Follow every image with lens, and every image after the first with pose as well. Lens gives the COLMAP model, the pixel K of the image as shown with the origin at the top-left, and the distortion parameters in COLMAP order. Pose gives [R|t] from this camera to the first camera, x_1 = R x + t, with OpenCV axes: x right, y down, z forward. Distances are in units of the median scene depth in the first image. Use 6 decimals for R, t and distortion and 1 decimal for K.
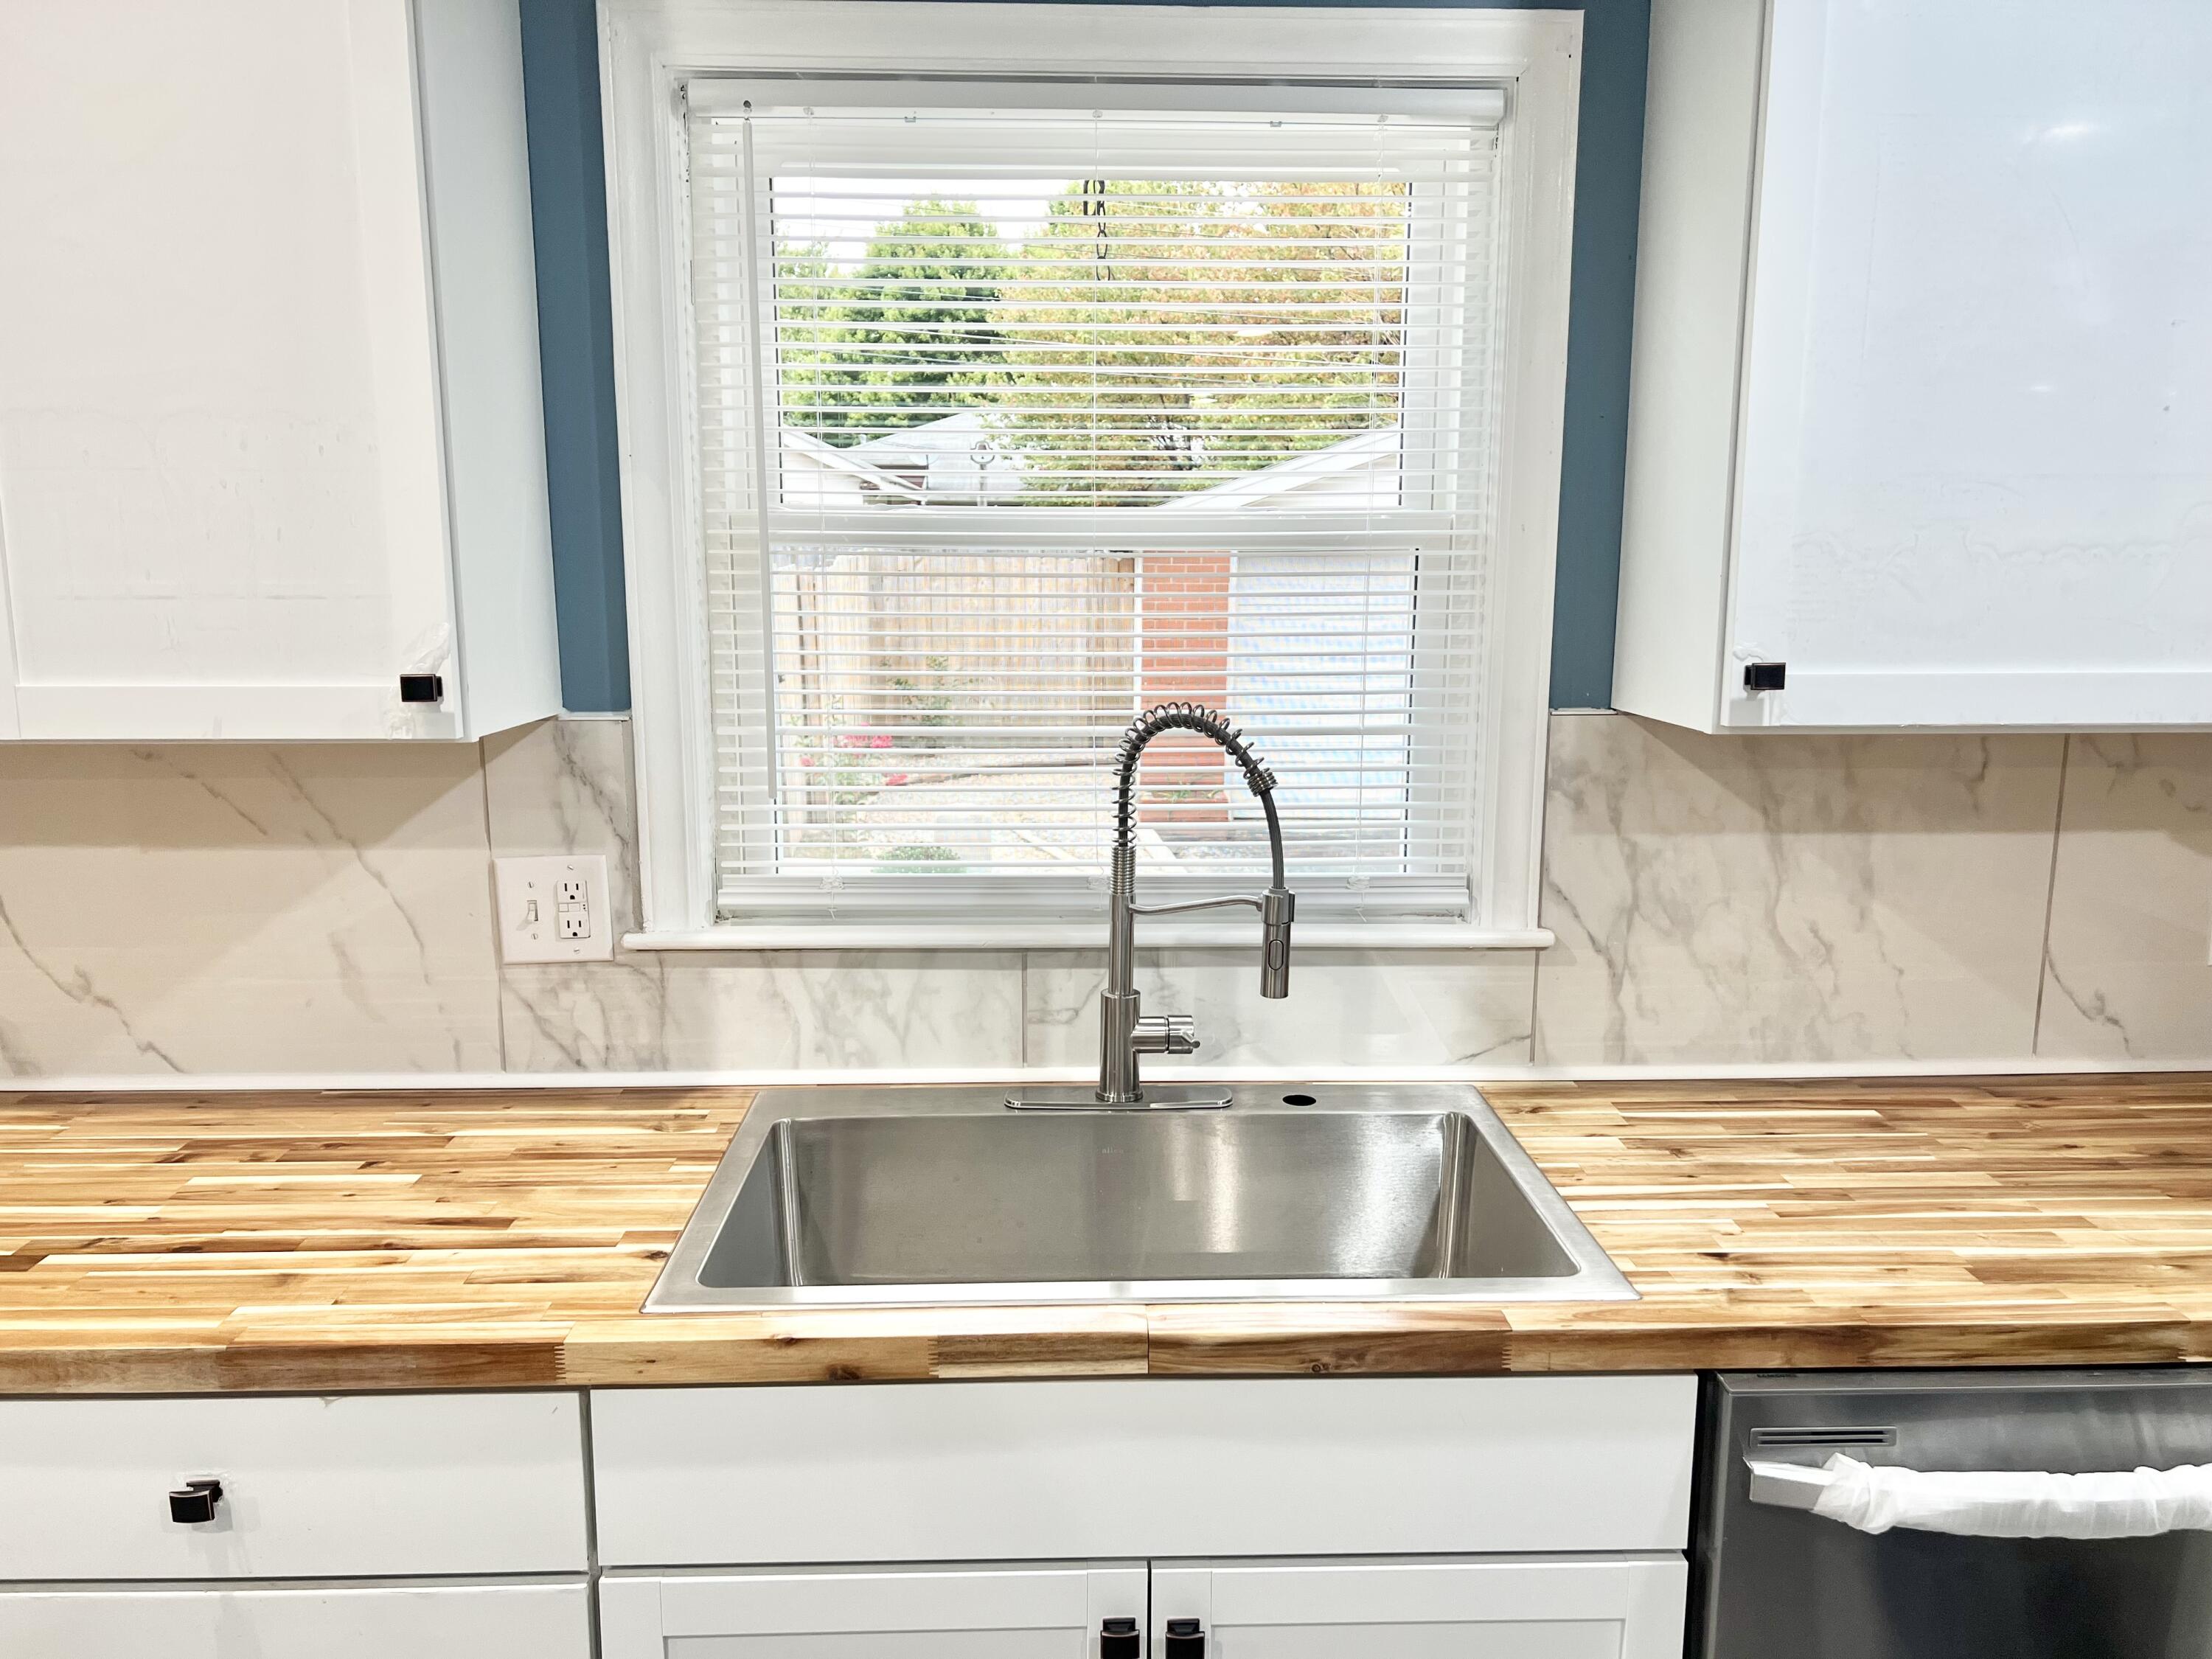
lens RADIAL K [[1654.3, 0, 1122.2], [0, 1654.3, 840.4], [0, 0, 1]] dist [0.073199, -0.087942]
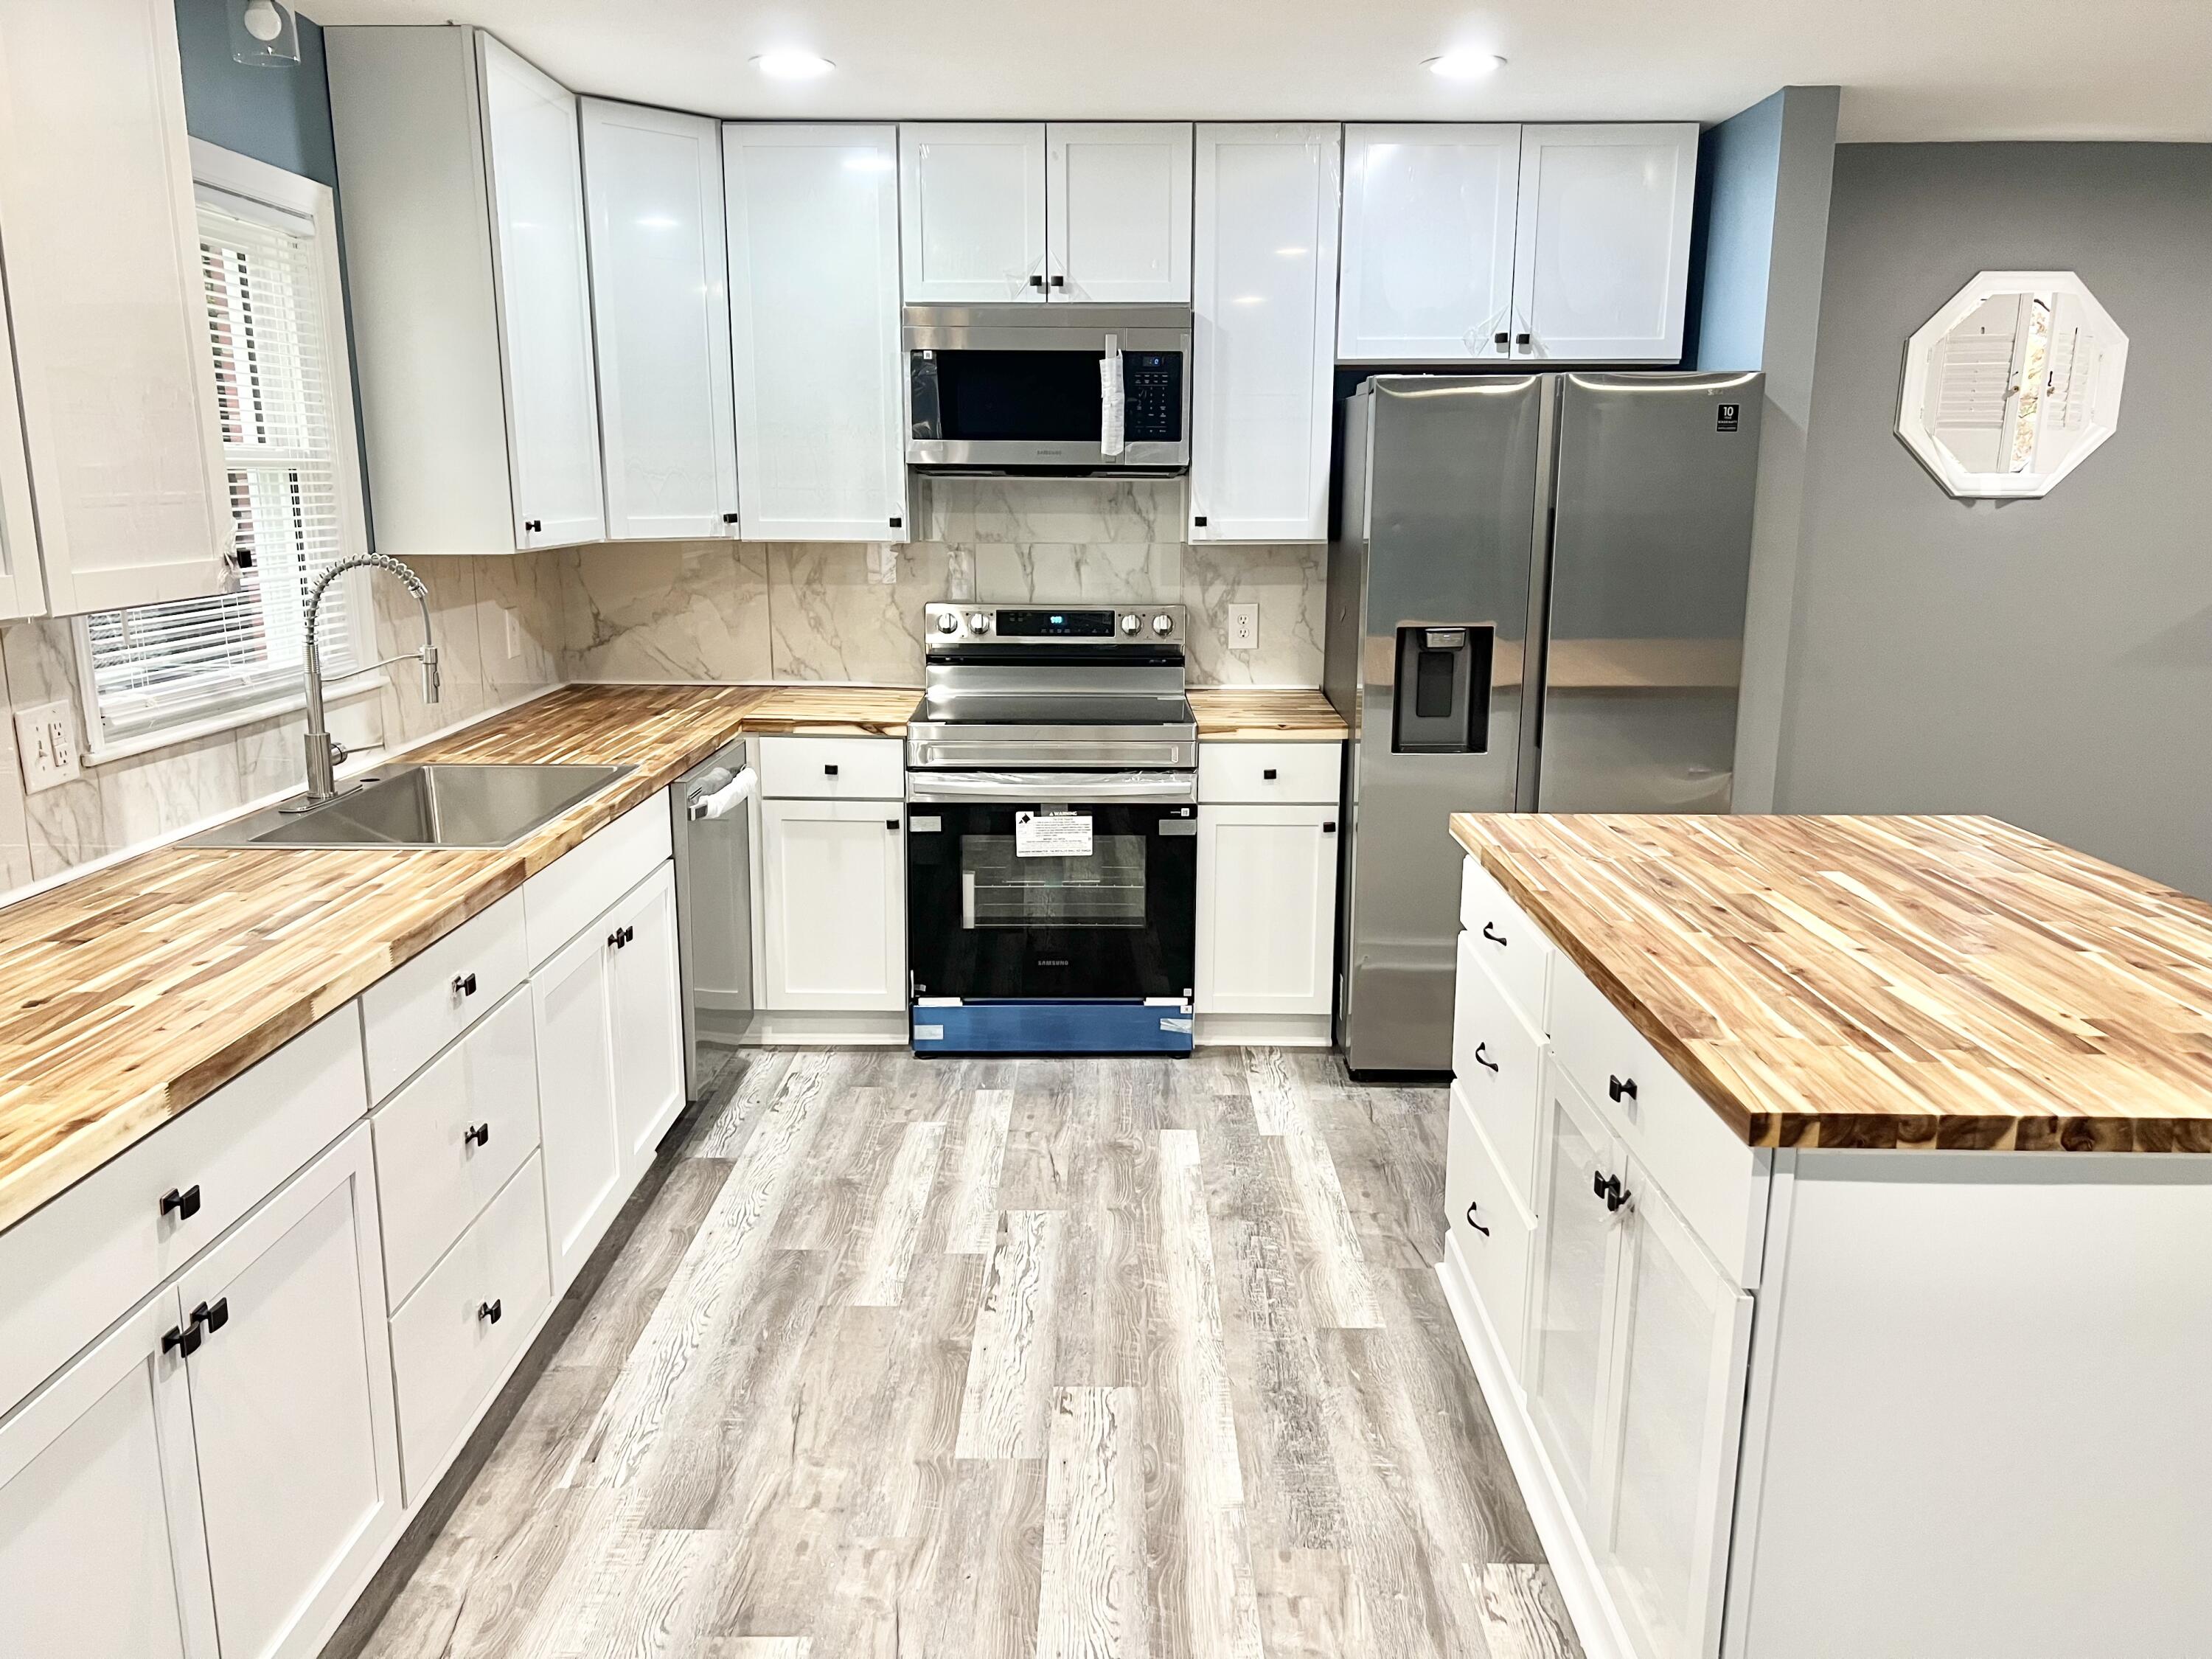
lens RADIAL K [[1654.3, 0, 1099.1], [0, 1654.3, 846.5], [0, 0, 1]] dist [0.073199, -0.087942]
pose [[0.047793, -0.220207, 0.974282, -1.609307], [0.169812, 0.962989, 0.209325, -0.018806], [-0.984317, 0.155440, 0.083418, 0.083847]]
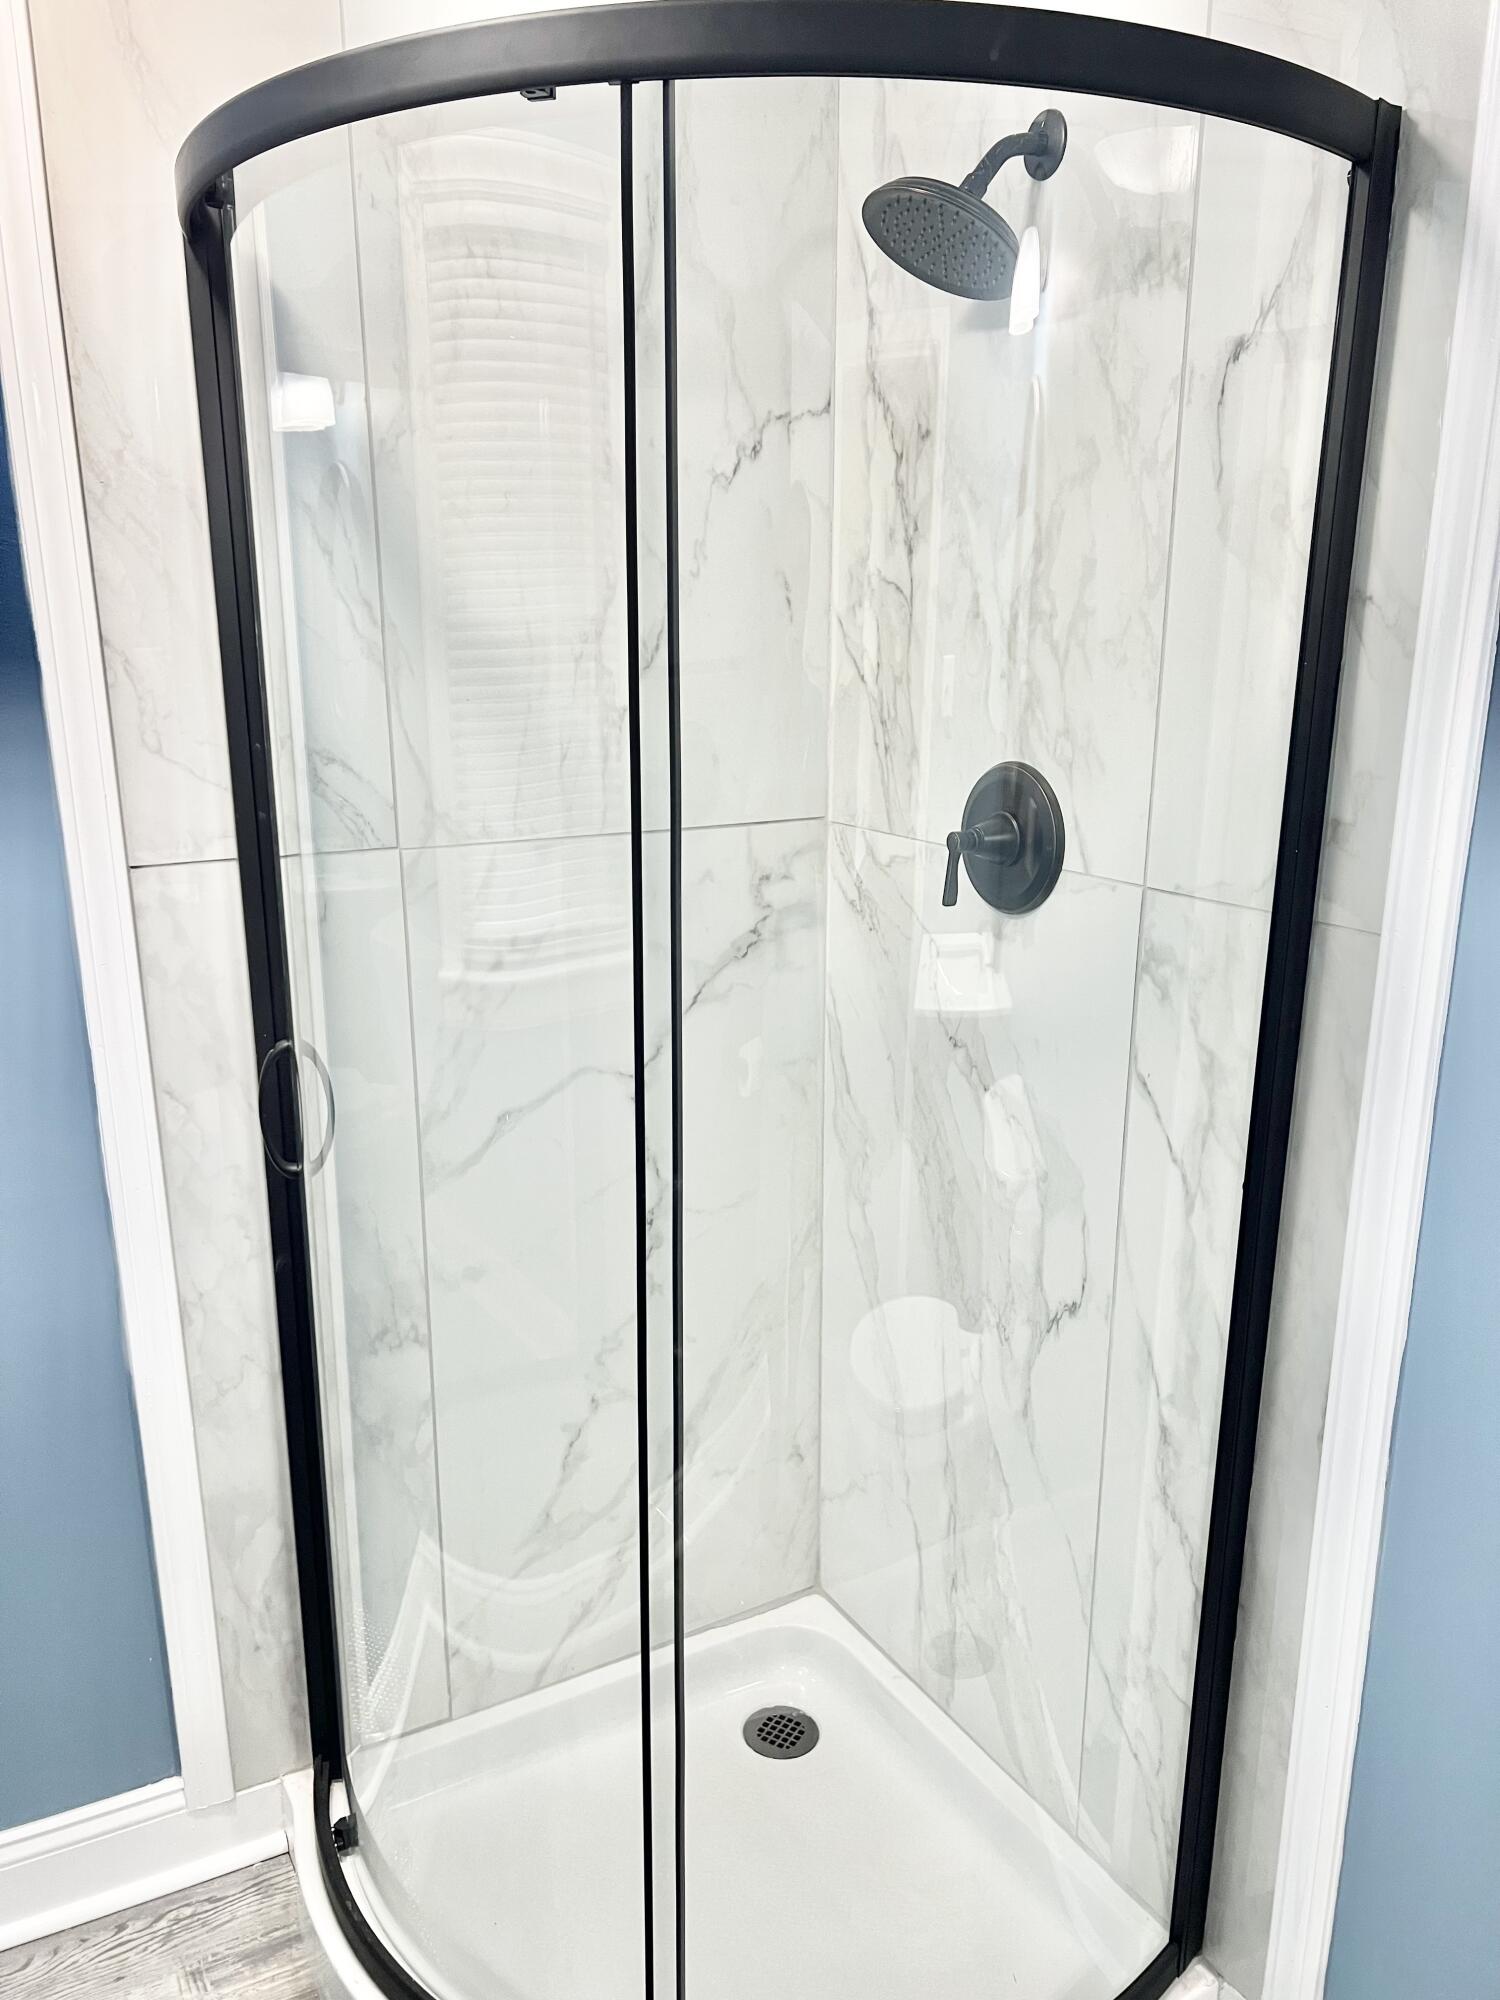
lens RADIAL K [[1495.7, 0, 739.9], [0, 1495.7, 1020.6], [0, 0, 1]] dist [0.073199, -0.087942]
pose [[0.455901, 0.230663, -0.859621, 0.552013], [-0.157635, 0.971491, 0.177079, 0.192856], [0.875960, 0.054776, 0.479264, 0.472108]]
